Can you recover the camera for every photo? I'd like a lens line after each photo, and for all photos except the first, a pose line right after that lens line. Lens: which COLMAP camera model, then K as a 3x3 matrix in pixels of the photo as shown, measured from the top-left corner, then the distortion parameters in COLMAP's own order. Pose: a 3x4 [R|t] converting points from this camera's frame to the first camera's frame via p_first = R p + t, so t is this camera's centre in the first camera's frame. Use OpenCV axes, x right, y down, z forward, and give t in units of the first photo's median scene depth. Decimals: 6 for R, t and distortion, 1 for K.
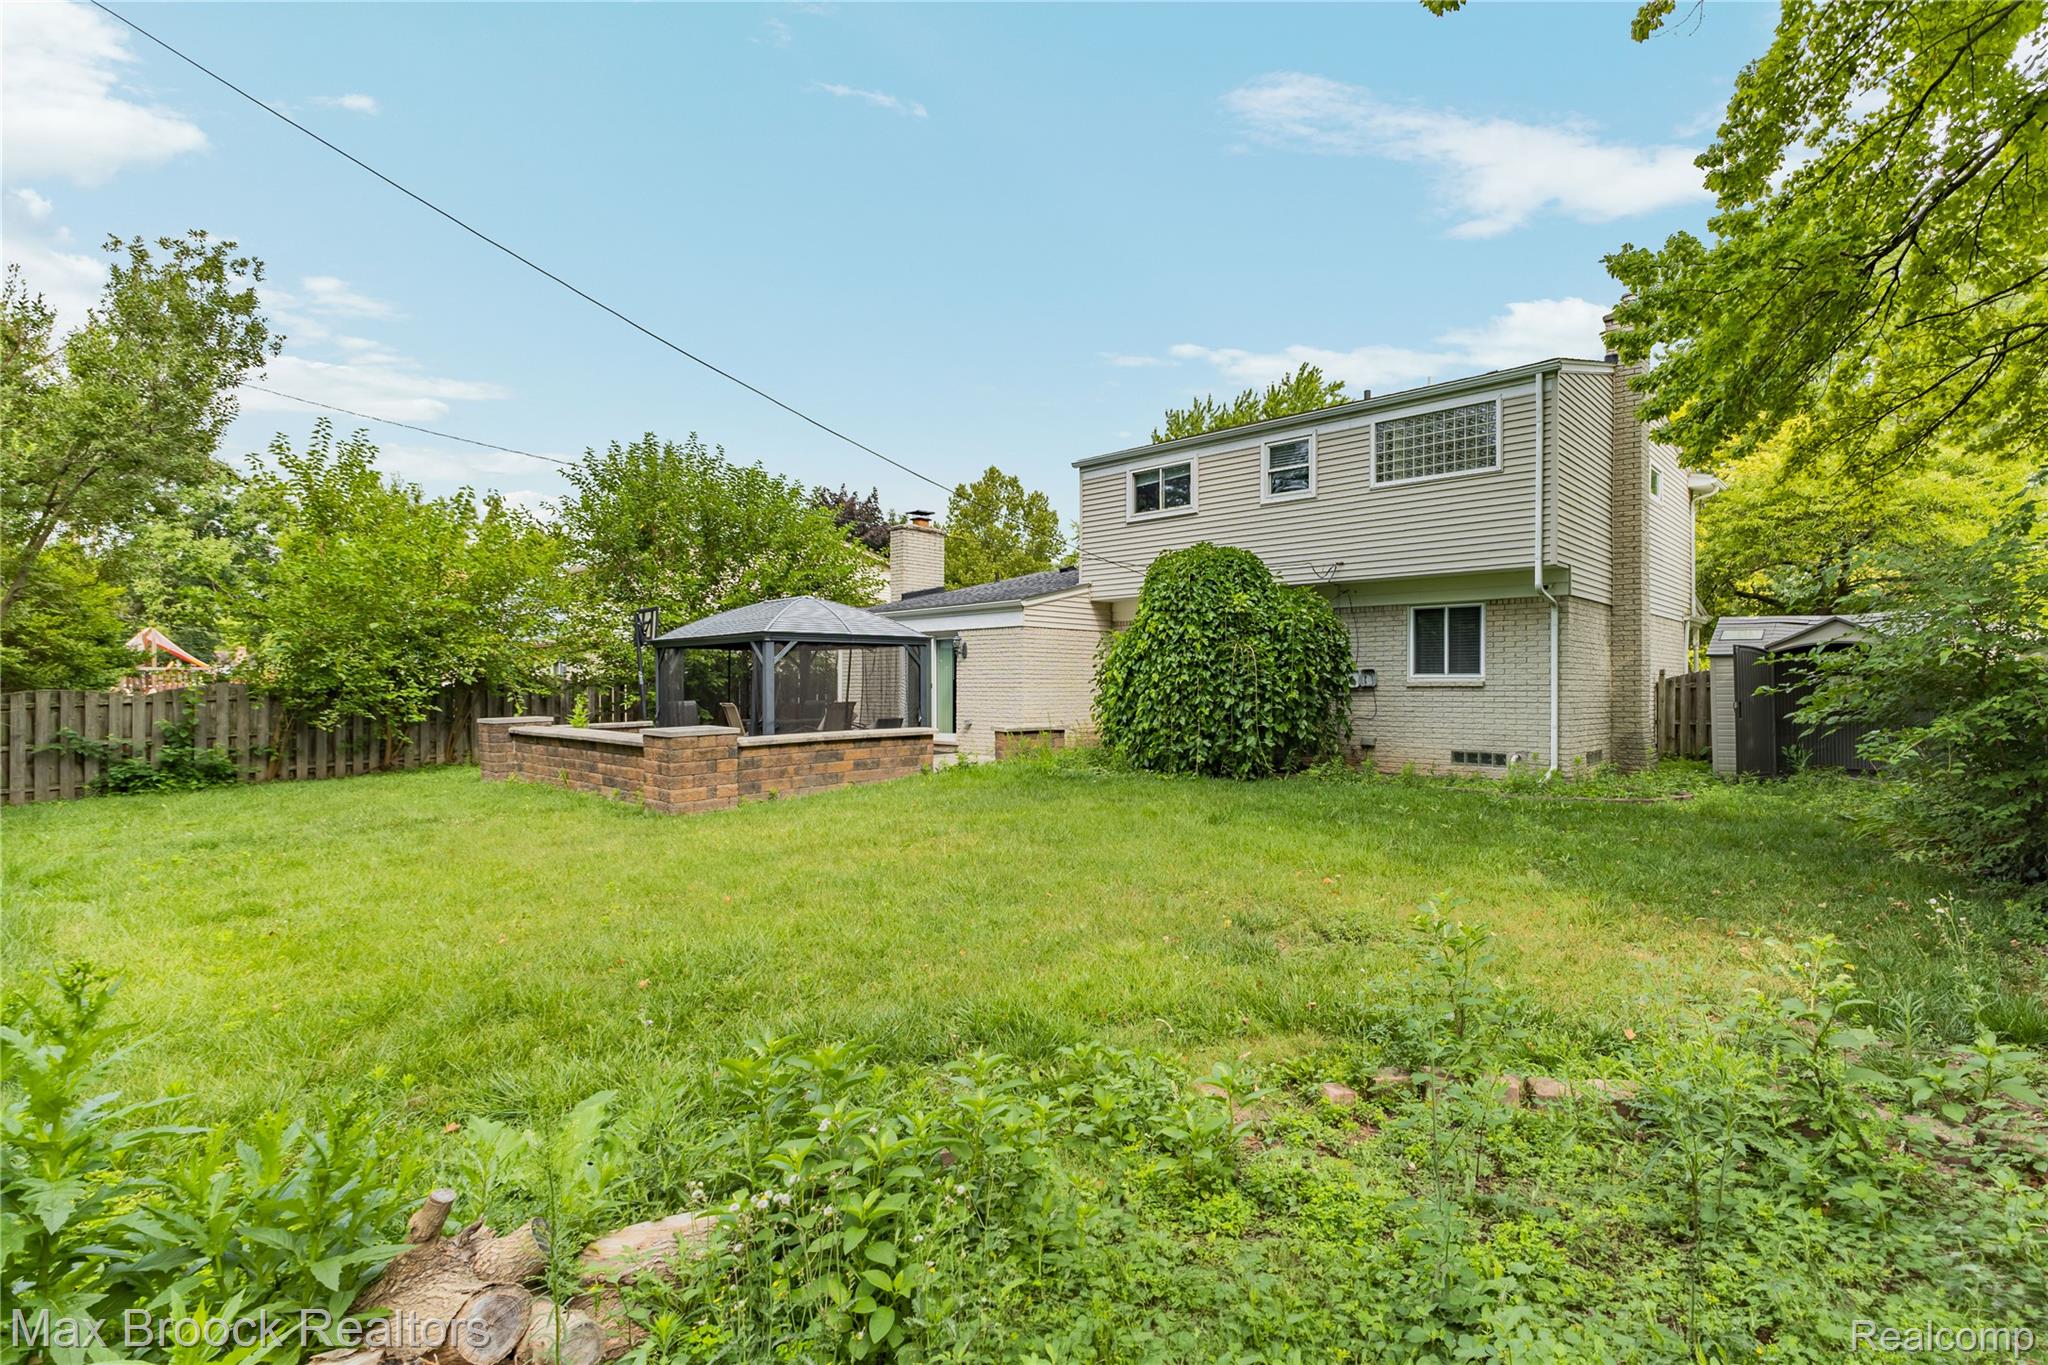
lens RADIAL K [[886.4, 0, 1136.3], [0, 886.4, 684.1], [0, 0, 1]] dist [0.003572, 0.000382]
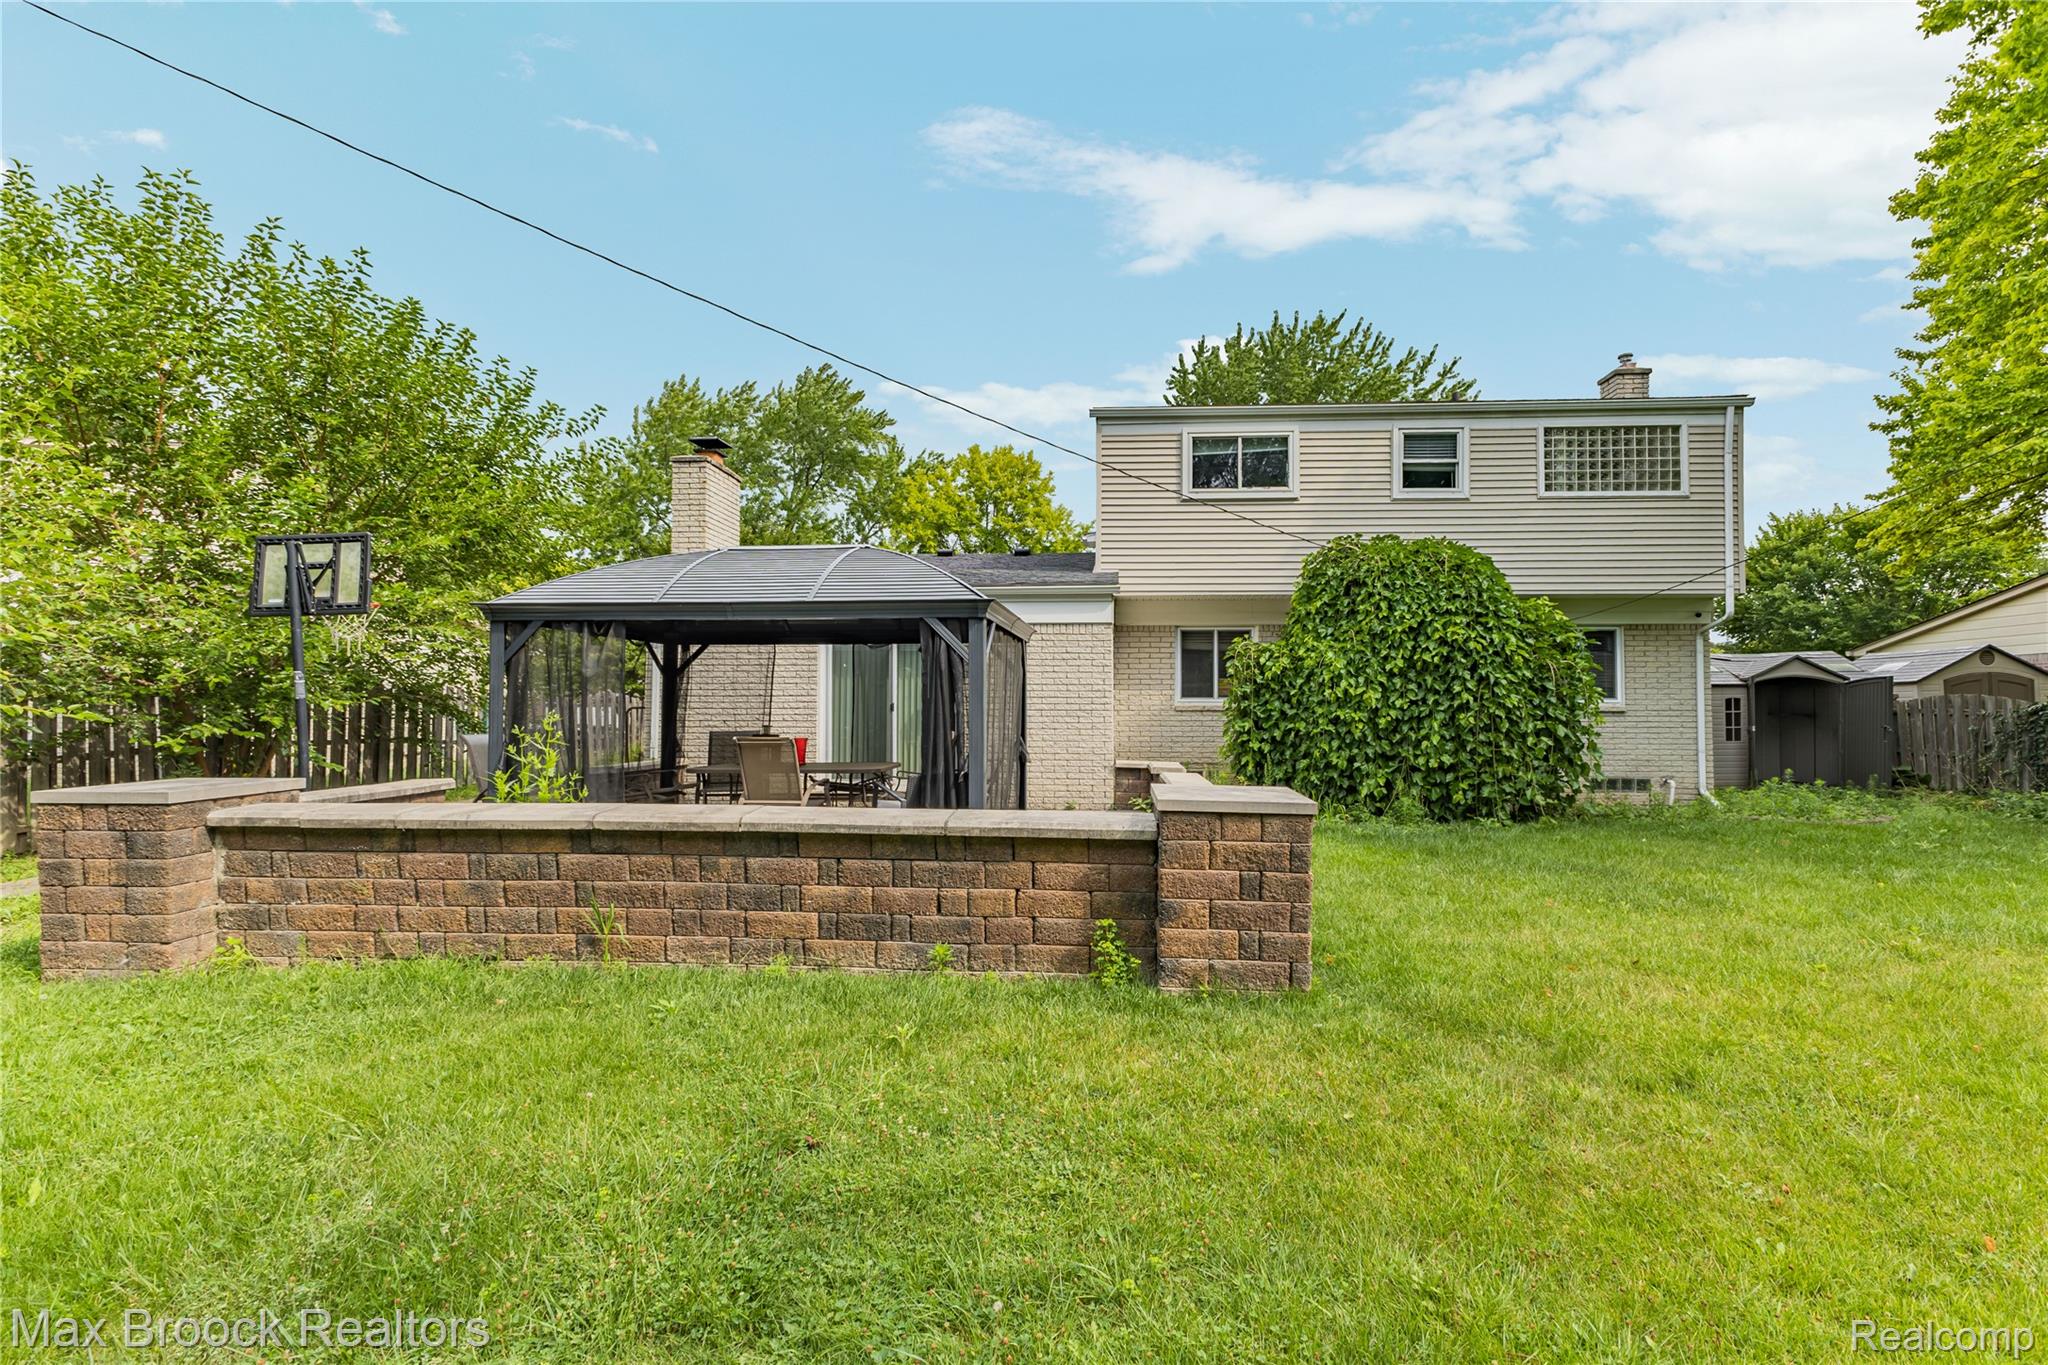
lens RADIAL K [[887.2, 0, 1024.0], [0, 887.2, 682.5], [0, 0, 1]] dist [0.012135, 0.000121]
pose [[0.820534, 0.022934, 0.571137, -0.581062], [-0.006419, 0.999501, -0.030914, 0.004503], [-0.571561, 0.021700, 0.820273, 0.453621]]
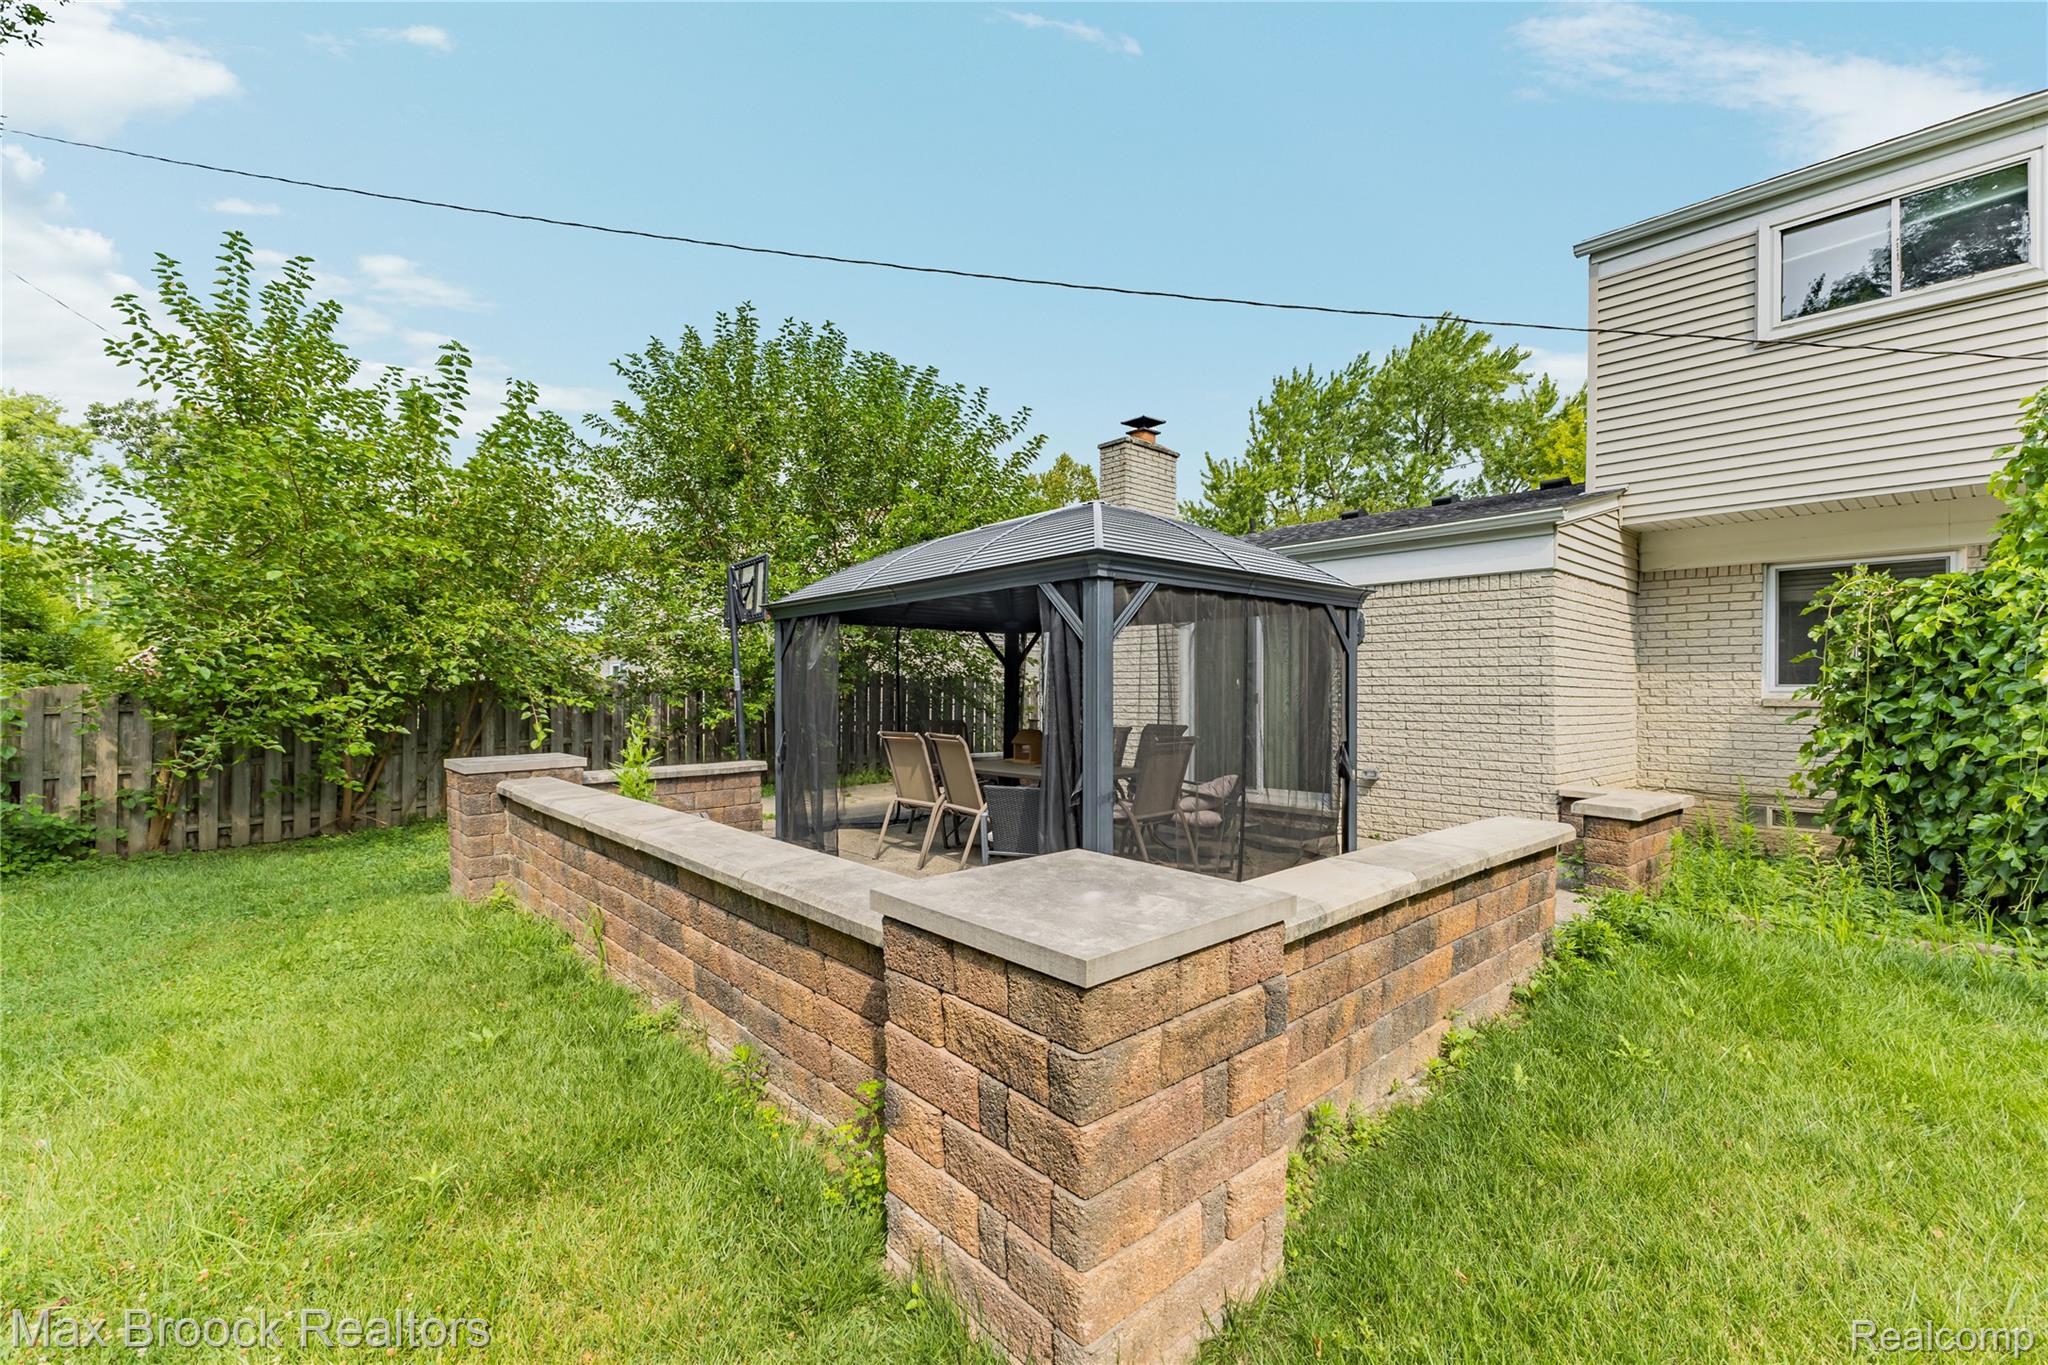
lens RADIAL K [[861.7, 0, 1027.0], [0, 861.7, 691.0], [0, 0, 1]] dist [-0.001737, -0.000226]
pose [[0.990331, 0.007518, -0.138518, -0.328156], [-0.007879, 0.999967, -0.002057, -0.000415], [0.138498, 0.003129, 0.990358, 0.526028]]
